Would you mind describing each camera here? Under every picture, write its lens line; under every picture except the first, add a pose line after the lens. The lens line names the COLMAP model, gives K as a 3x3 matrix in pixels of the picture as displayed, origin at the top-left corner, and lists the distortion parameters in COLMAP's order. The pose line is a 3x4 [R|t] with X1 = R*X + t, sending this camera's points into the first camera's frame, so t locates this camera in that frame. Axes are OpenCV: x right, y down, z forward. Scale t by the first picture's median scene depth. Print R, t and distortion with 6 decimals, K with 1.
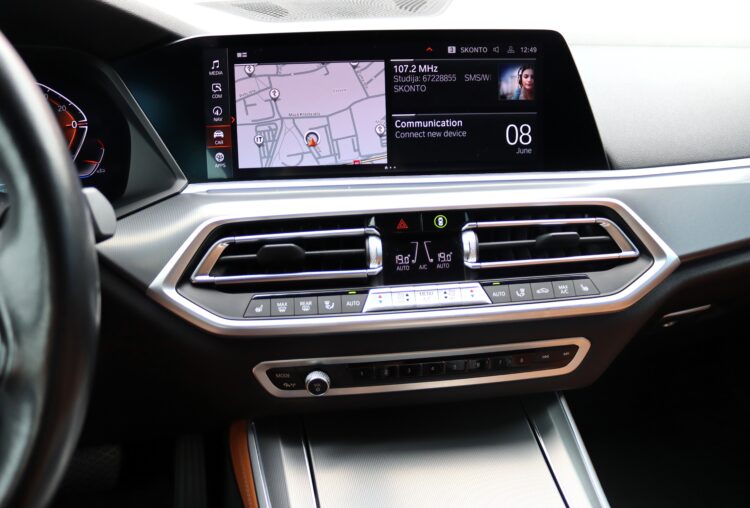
lens RADIAL K [[645.5, 0, 384.3], [0, 645.5, 243.6], [0, 0, 1]] dist [-0.175219, 0.141249]
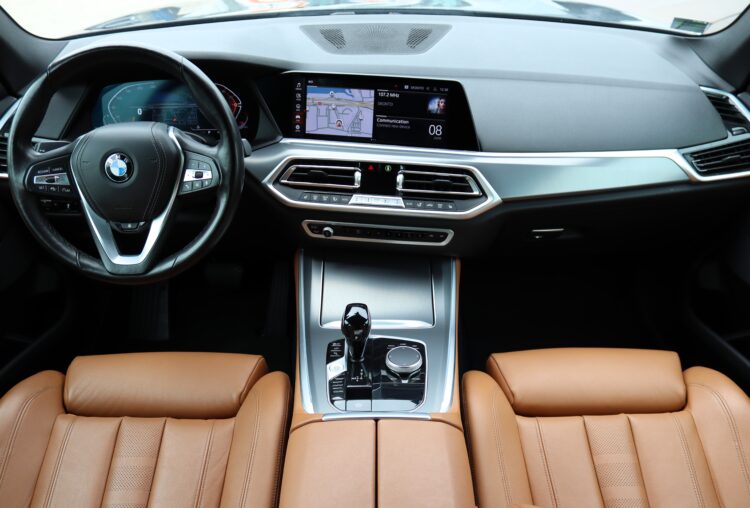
lens RADIAL K [[645.5, 0, 384.3], [0, 645.5, 243.6], [0, 0, 1]] dist [-0.175219, 0.141249]
pose [[0.972100, 0.139616, -0.188492, 0.520970], [-0.107497, 0.979382, 0.171039, -0.155800], [0.208486, -0.146005, 0.967066, -1.172590]]
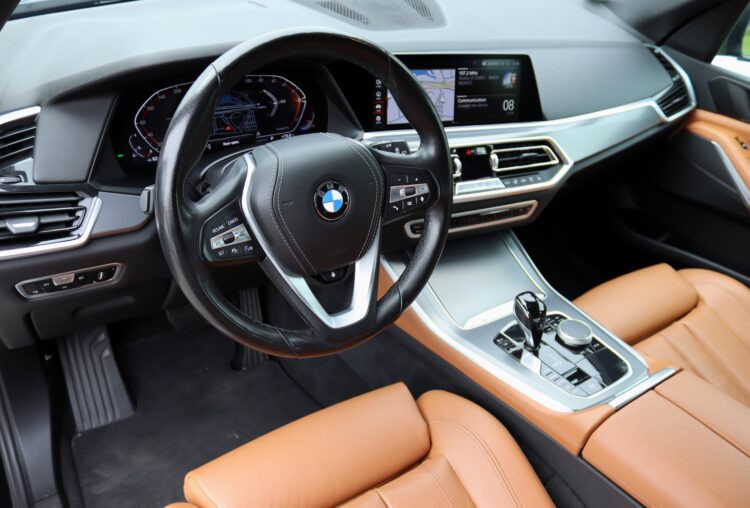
lens RADIAL K [[645.5, 0, 384.3], [0, 645.5, 243.6], [0, 0, 1]] dist [-0.175219, 0.141249]
pose [[0.928580, -0.084962, 0.361277, -0.993759], [0.007900, 0.977748, 0.209632, -0.175983], [-0.371049, -0.191806, 0.908589, -0.850551]]
